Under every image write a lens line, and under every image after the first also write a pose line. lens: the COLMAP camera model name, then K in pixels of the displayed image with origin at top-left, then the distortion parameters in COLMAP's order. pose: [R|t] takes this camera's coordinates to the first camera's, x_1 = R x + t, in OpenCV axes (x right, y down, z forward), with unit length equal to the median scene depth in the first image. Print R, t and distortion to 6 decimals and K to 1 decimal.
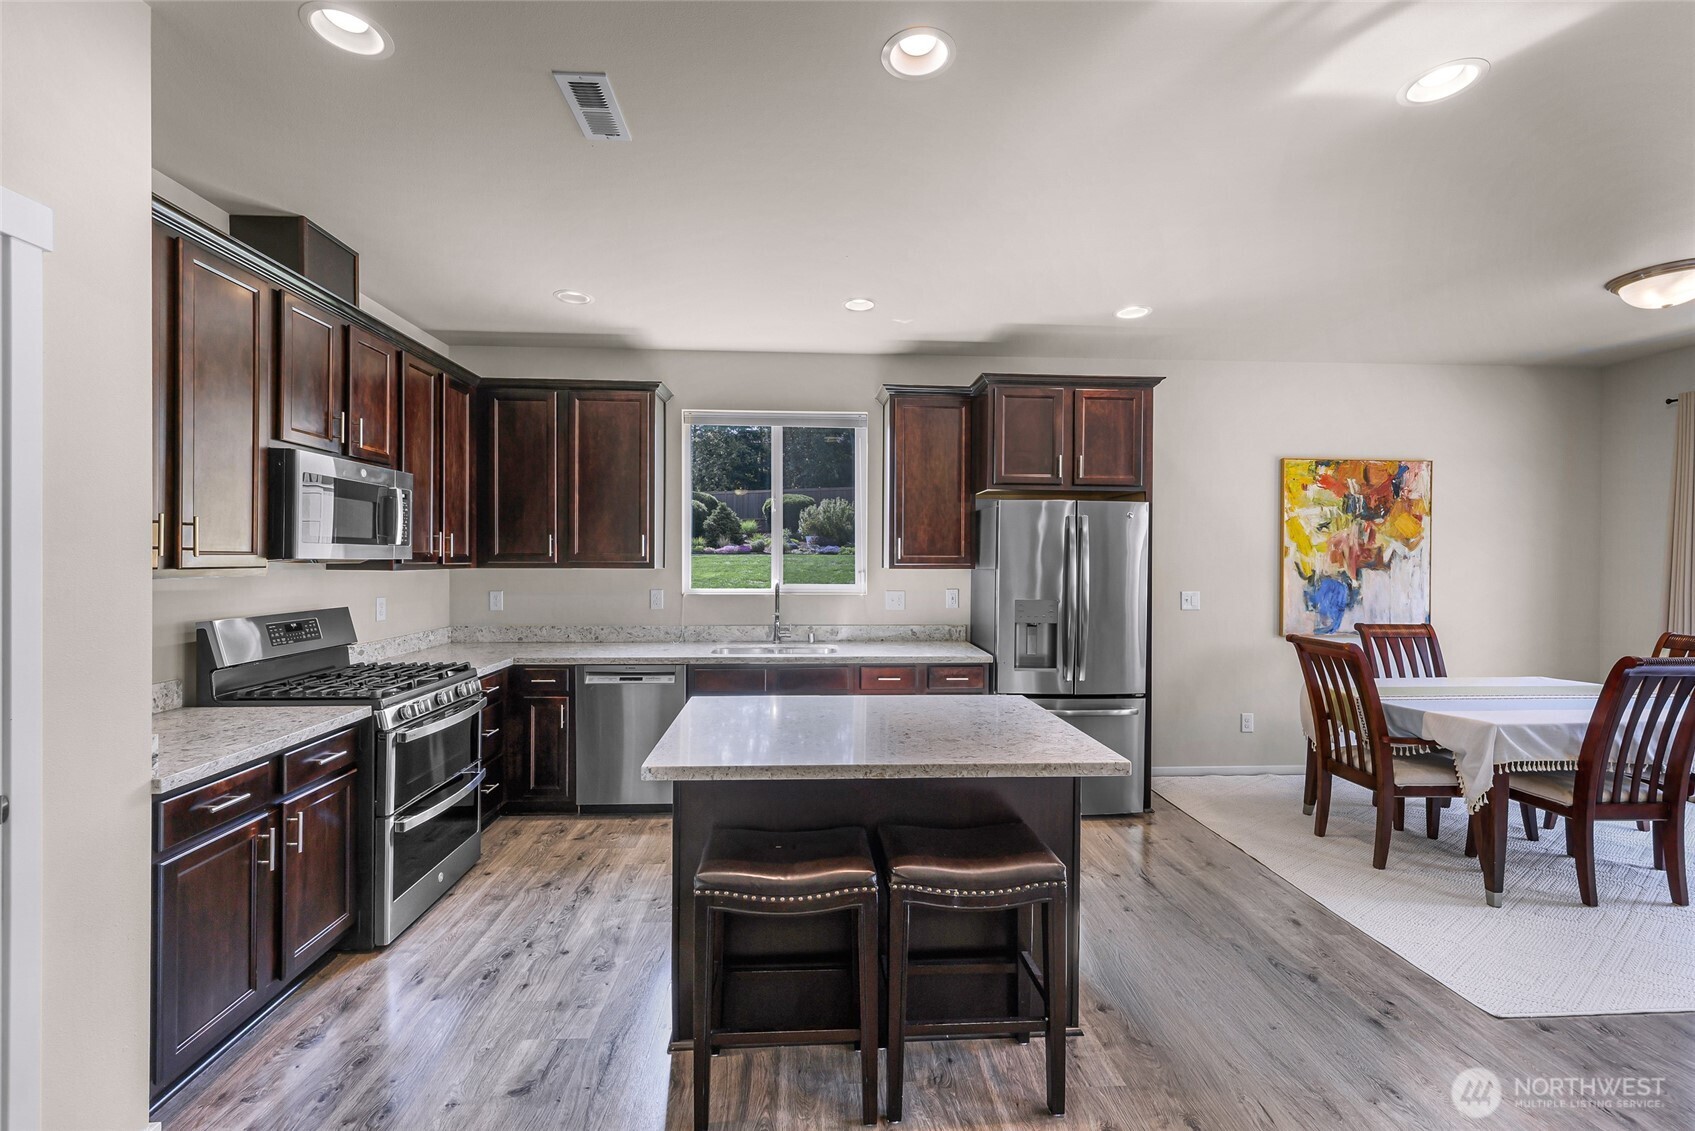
lens RADIAL K [[714.5, 0, 843.6], [0, 714.5, 561.6], [0, 0, 1]] dist [0.010488, -0.000051]
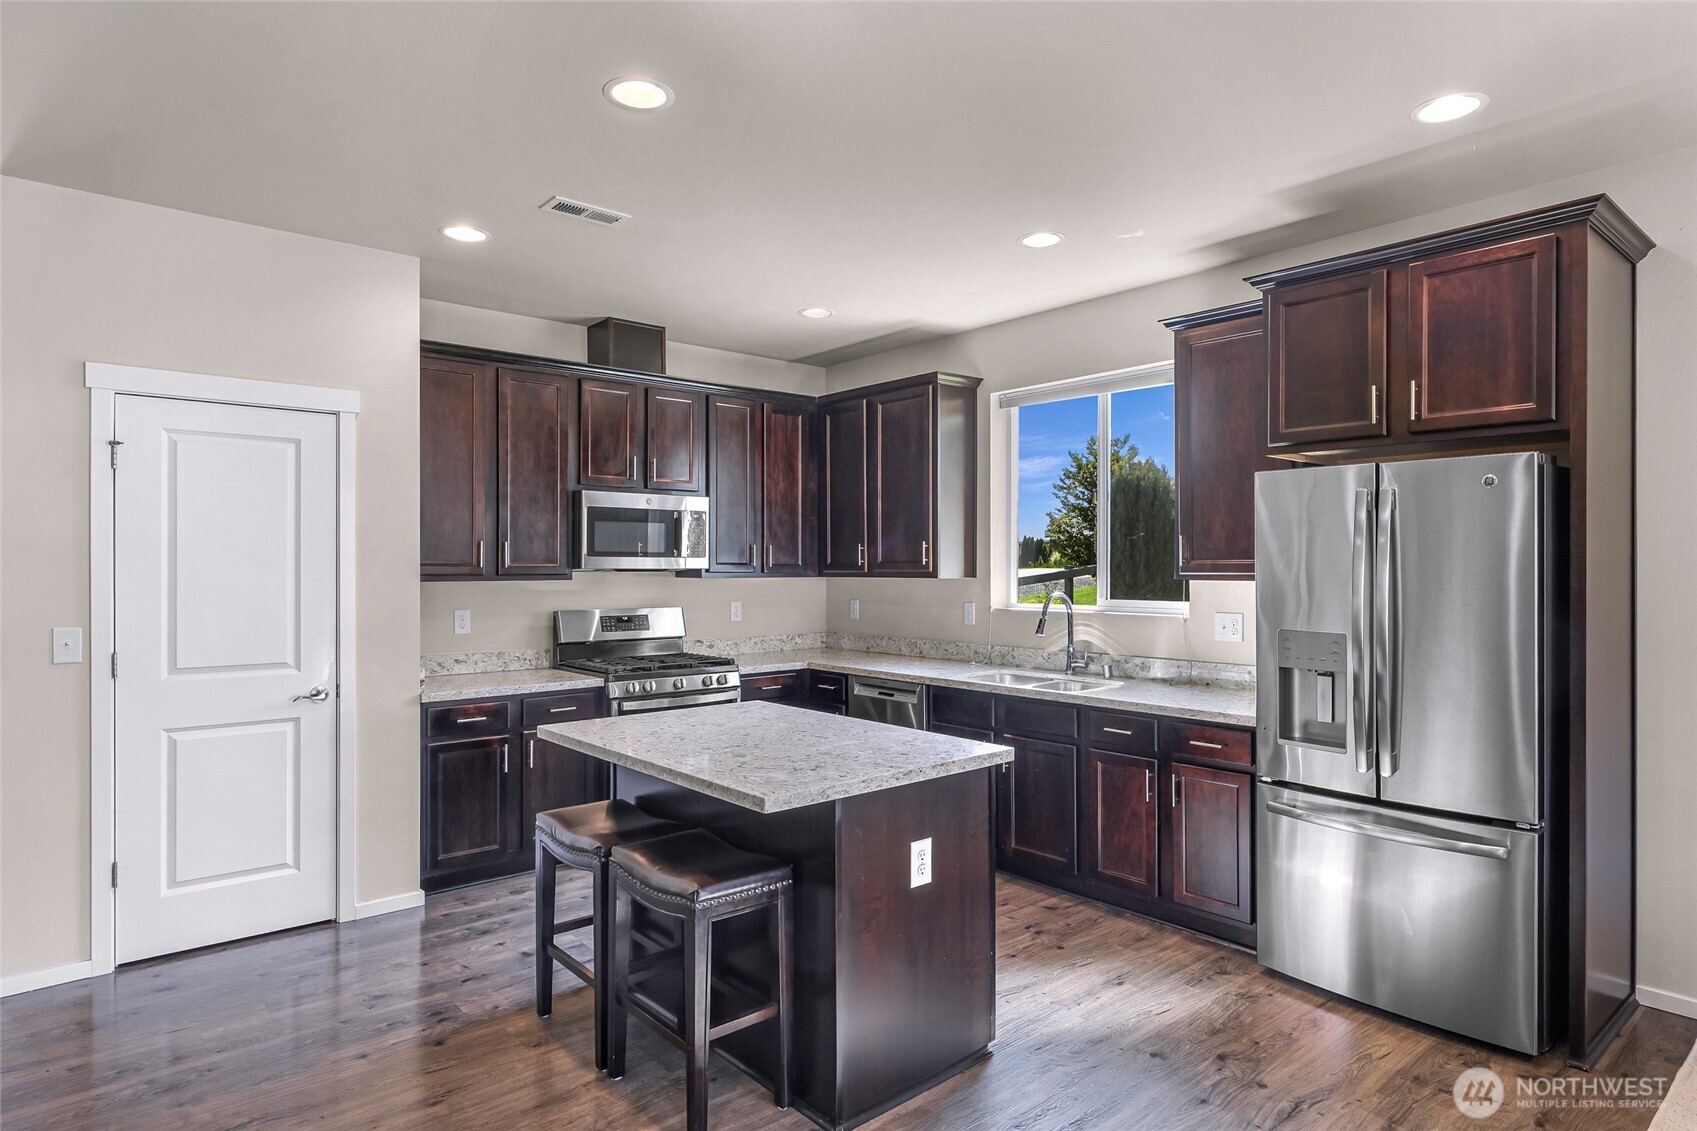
lens RADIAL K [[949.1, 0, 848.5], [0, 949.1, 565.5], [0, 0, 1]] dist [-0.002566, -0.000573]
pose [[0.599761, -0.006555, -0.800152, 0.667921], [0.001273, 0.999973, -0.007238, 0.002511], [0.800178, 0.003323, 0.599753, 0.197111]]
